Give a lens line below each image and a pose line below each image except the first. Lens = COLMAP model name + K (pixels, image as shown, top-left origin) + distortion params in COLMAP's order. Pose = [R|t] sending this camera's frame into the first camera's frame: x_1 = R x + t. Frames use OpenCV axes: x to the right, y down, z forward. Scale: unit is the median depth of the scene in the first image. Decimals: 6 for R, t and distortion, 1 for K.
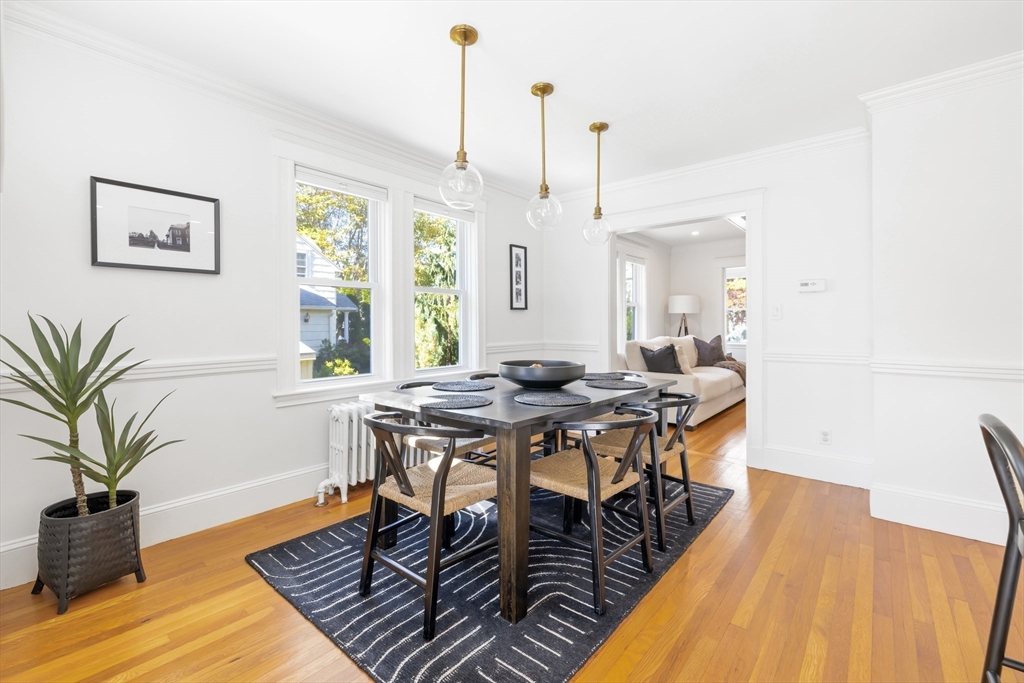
lens RADIAL K [[444.8, 0, 509.8], [0, 444.8, 331.9], [0, 0, 1]] dist [0.004072, 0.000398]
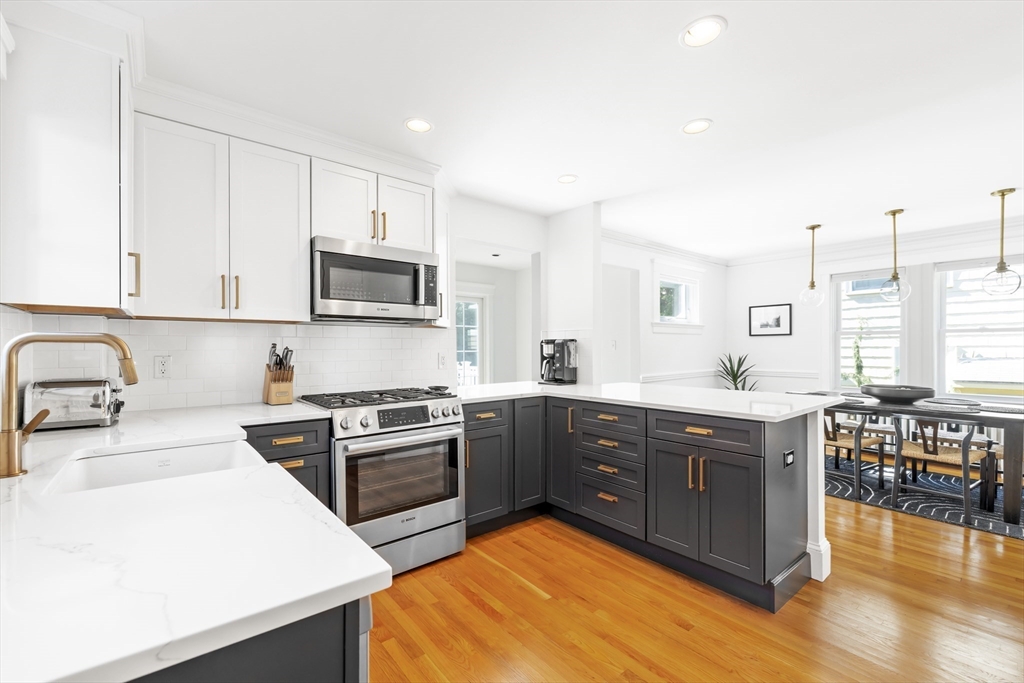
lens RADIAL K [[433.3, 0, 511.3], [0, 433.3, 347.7], [0, 0, 1]] dist [0.002086, 0.000697]
pose [[-0.178758, -0.000254, -0.983893, 2.045473], [0.001926, 0.999998, -0.000608, -0.067404], [0.983891, -0.002004, -0.178757, -0.065375]]
